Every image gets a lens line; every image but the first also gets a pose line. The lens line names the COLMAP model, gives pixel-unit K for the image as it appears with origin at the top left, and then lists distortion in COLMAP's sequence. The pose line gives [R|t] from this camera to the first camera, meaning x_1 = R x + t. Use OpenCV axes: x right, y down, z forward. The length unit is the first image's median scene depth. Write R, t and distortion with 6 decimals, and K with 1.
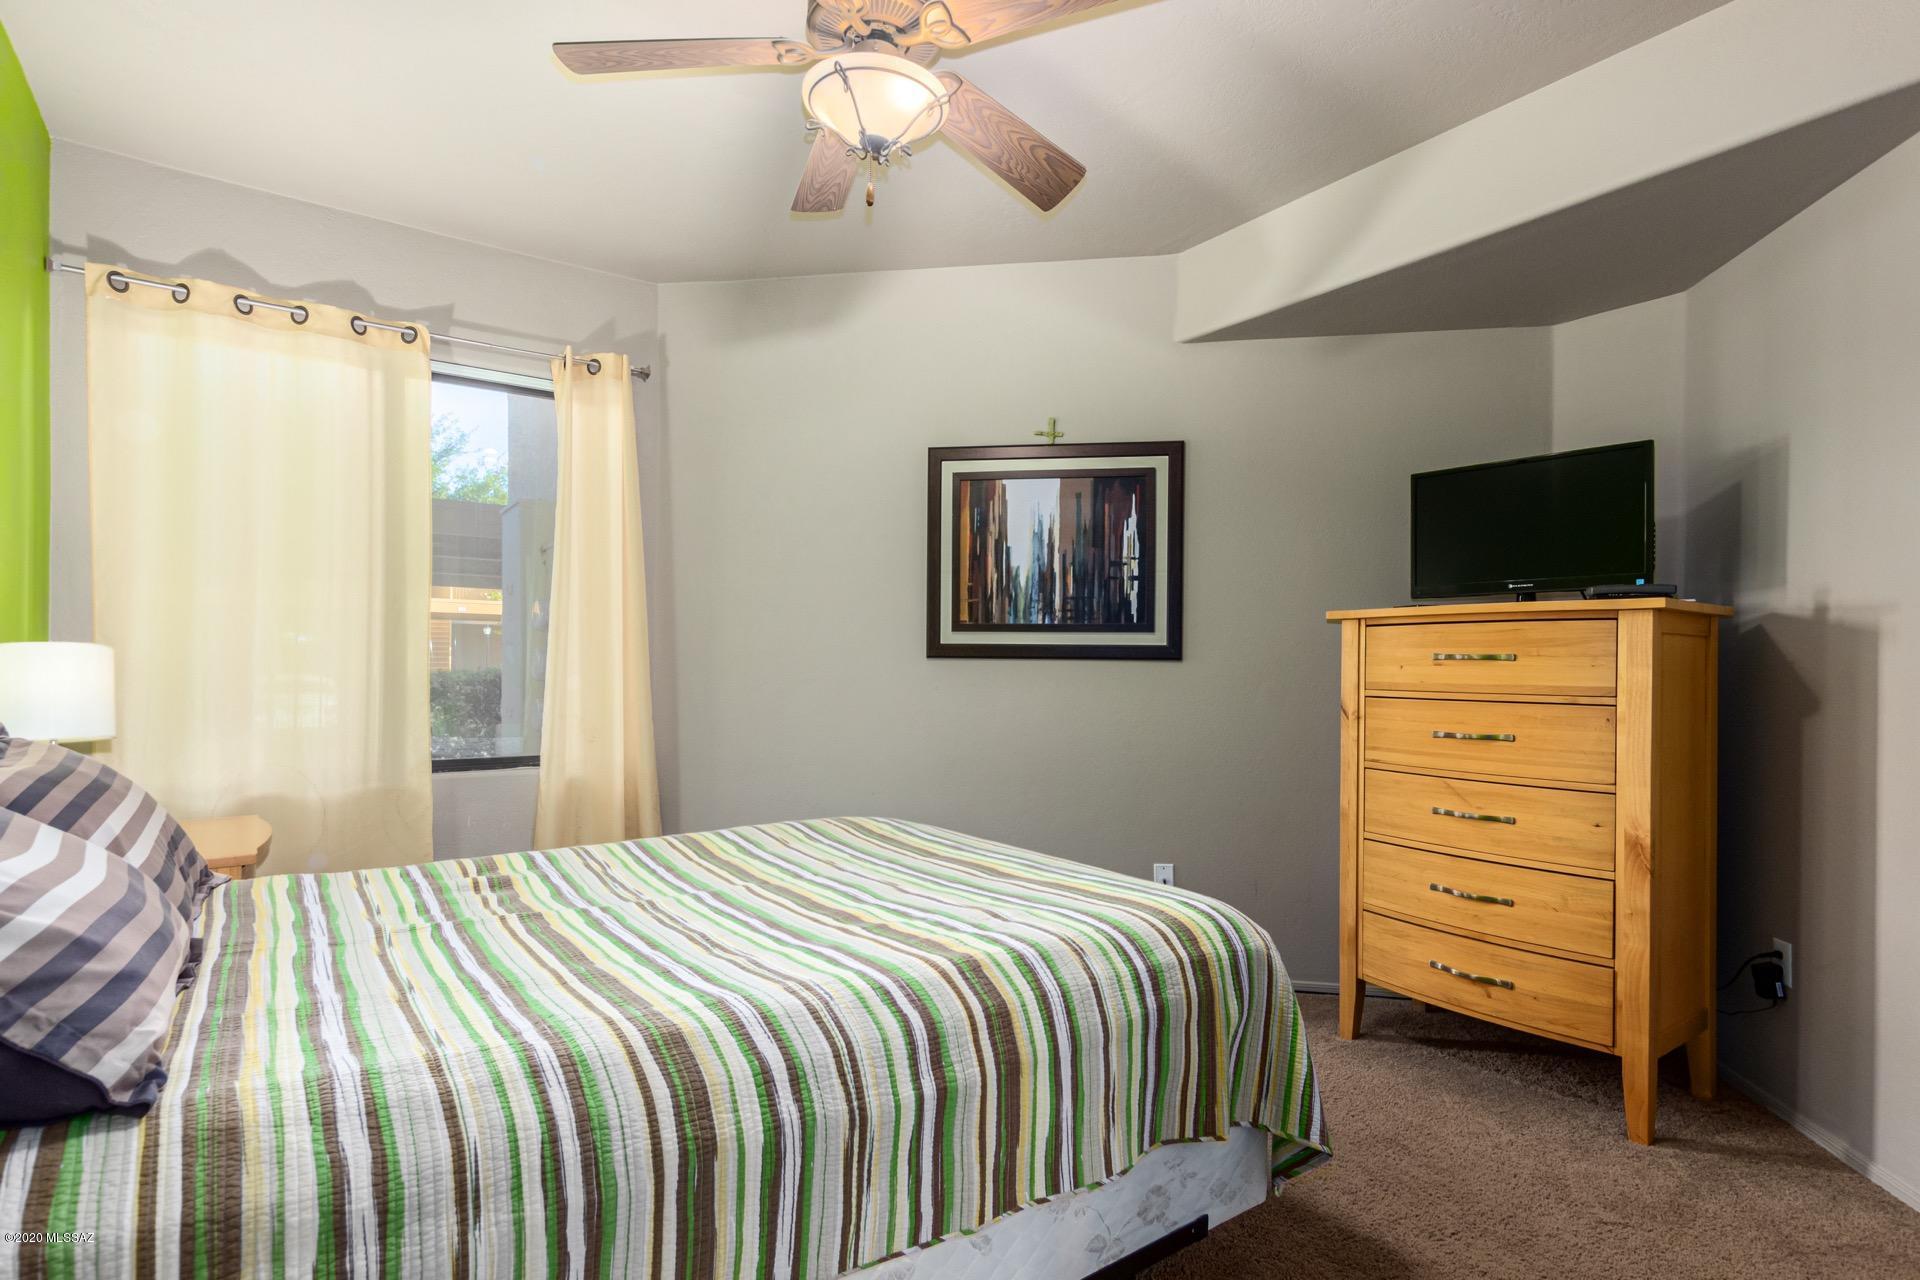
lens RADIAL K [[936.7, 0, 963.4], [0, 936.7, 653.9], [0, 0, 1]] dist [0.016123, -0.003782]
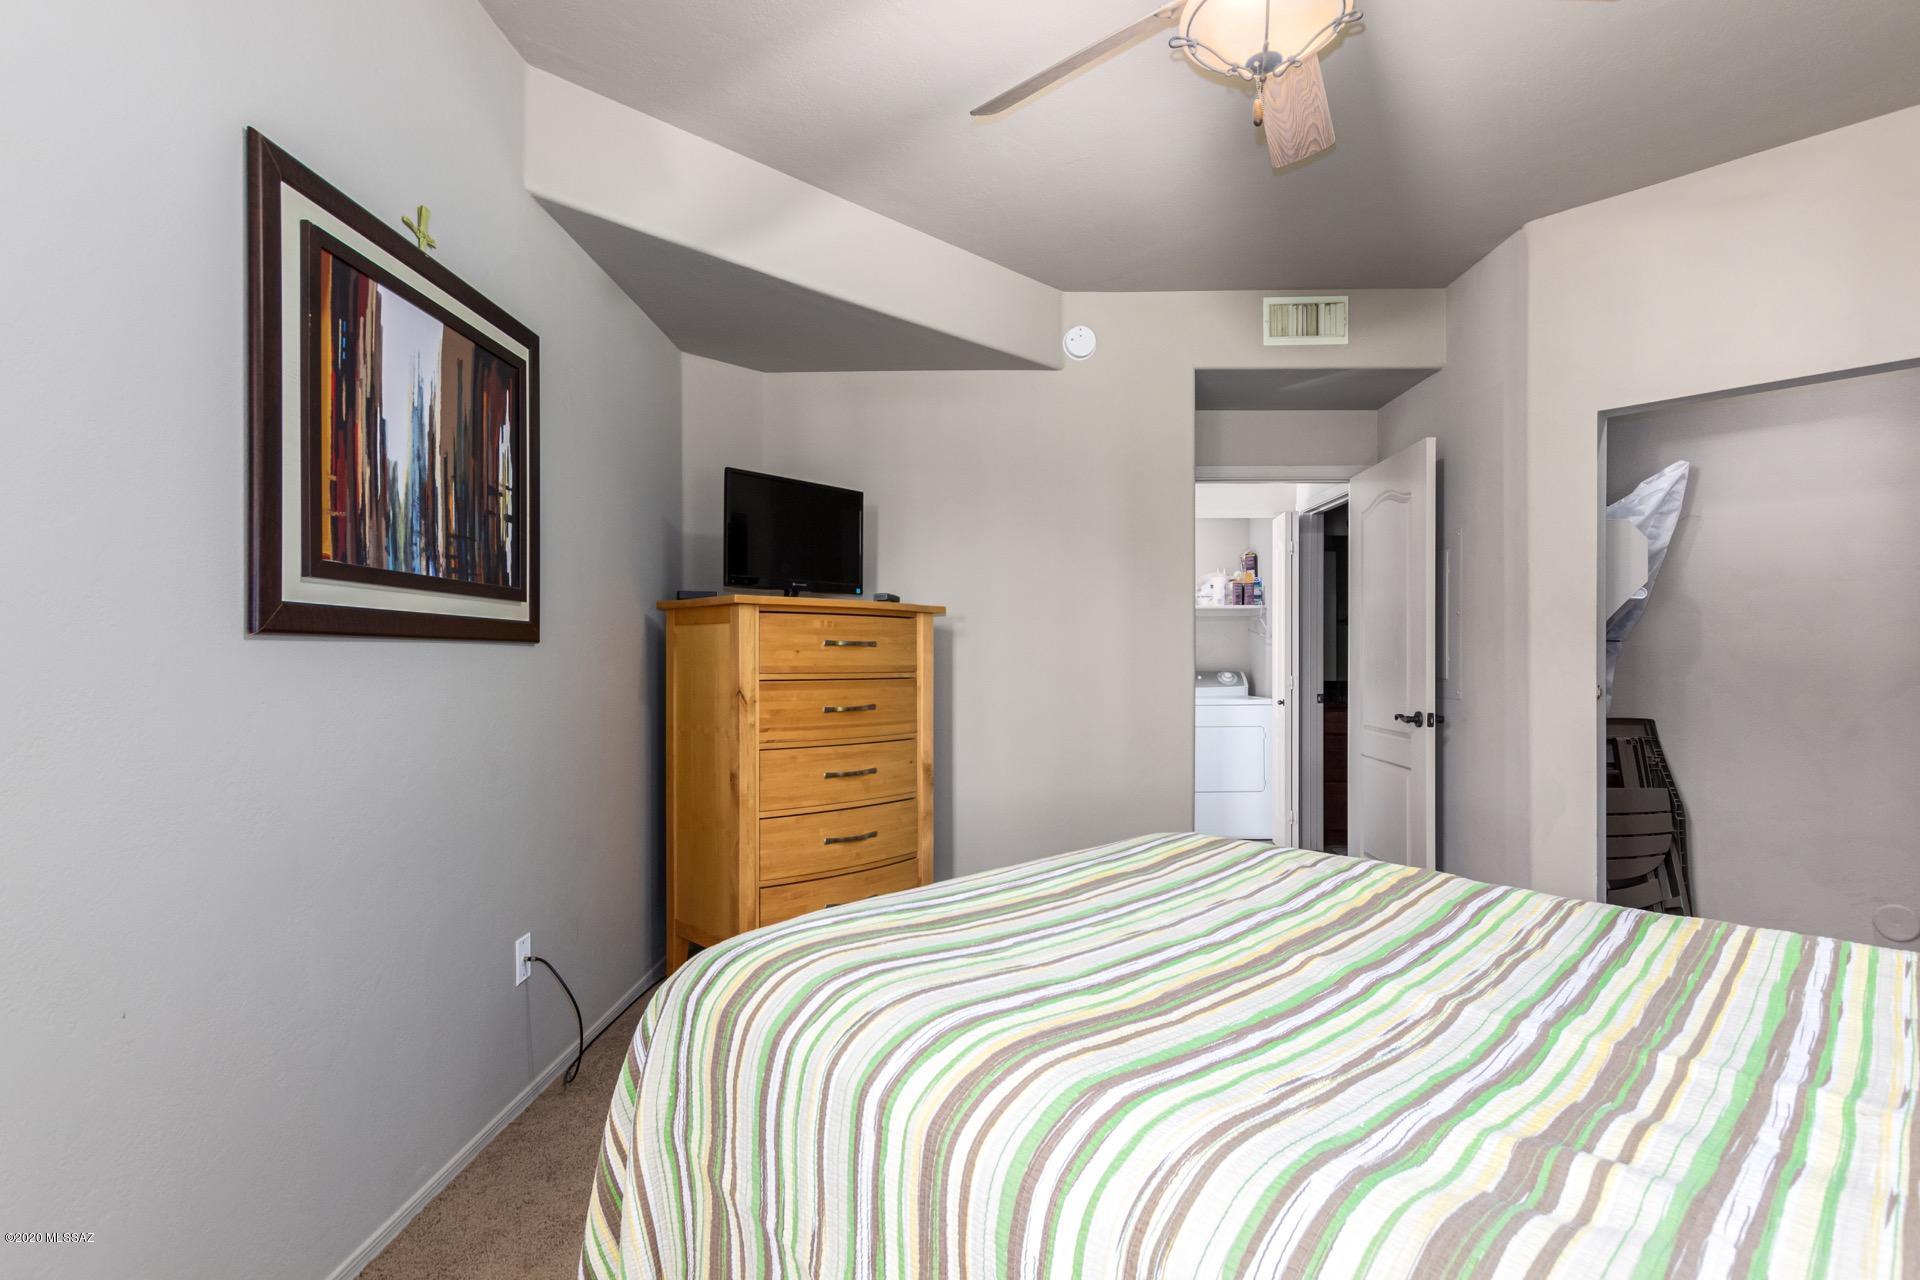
lens RADIAL K [[936.7, 0, 964.2], [0, 936.7, 649.0], [0, 0, 1]] dist [0.016123, -0.003782]
pose [[-0.140214, -0.001967, 0.990119, -0.510947], [-0.014729, 0.999892, -0.000100, 0.006307], [-0.990012, -0.014598, -0.140228, 0.764409]]
